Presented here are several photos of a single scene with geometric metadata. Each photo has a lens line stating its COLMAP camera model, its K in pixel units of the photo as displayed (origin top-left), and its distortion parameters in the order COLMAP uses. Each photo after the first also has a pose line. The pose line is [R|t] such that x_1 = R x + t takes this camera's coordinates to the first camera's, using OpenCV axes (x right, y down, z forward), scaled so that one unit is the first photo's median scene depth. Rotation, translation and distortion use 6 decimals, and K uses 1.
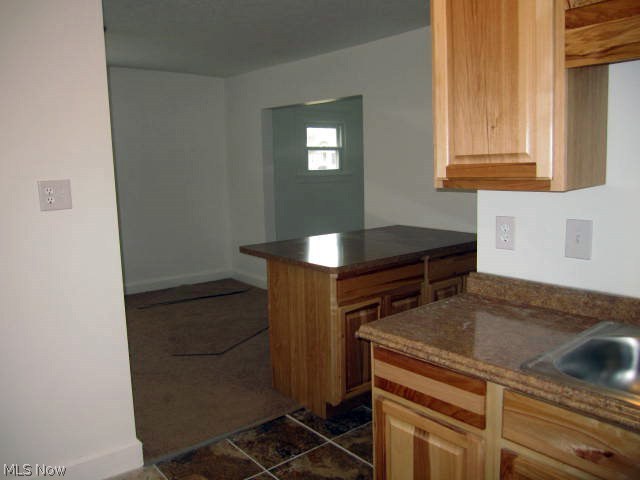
lens RADIAL K [[520.4, 0, 320.0], [0, 520.4, 240.0], [0, 0, 1]] dist [-0.080584, 0.057917]
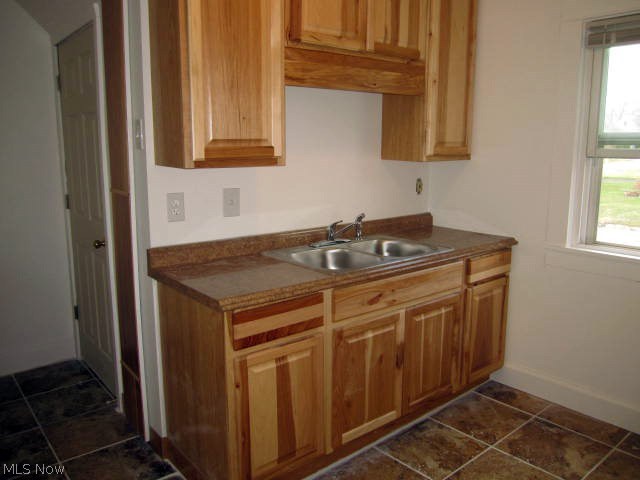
lens RADIAL K [[520.4, 0, 320.0], [0, 520.4, 240.0], [0, 0, 1]] dist [-0.080584, 0.057917]
pose [[0.006399, -0.152829, 0.988232, -0.874004], [0.142014, 0.978374, 0.150385, -0.077445], [-0.989844, 0.139380, 0.027964, 0.716980]]
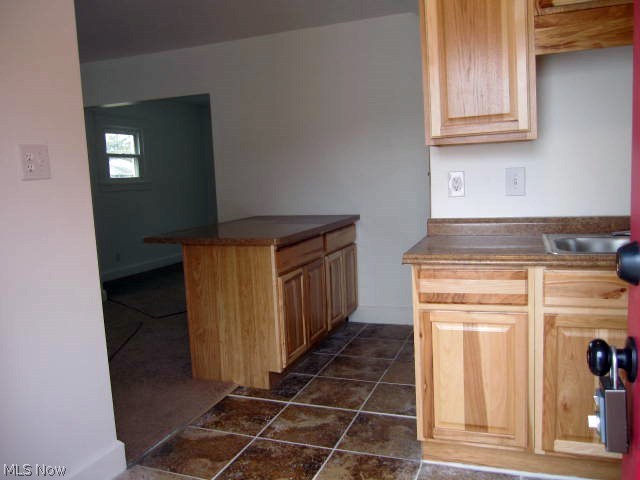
lens RADIAL K [[520.4, 0, 320.0], [0, 520.4, 240.0], [0, 0, 1]] dist [-0.080584, 0.057917]
pose [[0.869940, -0.078331, 0.486897, -0.644021], [0.098477, 0.995013, -0.015874, 0.124485], [-0.483226, 0.061757, 0.873315, 0.032793]]
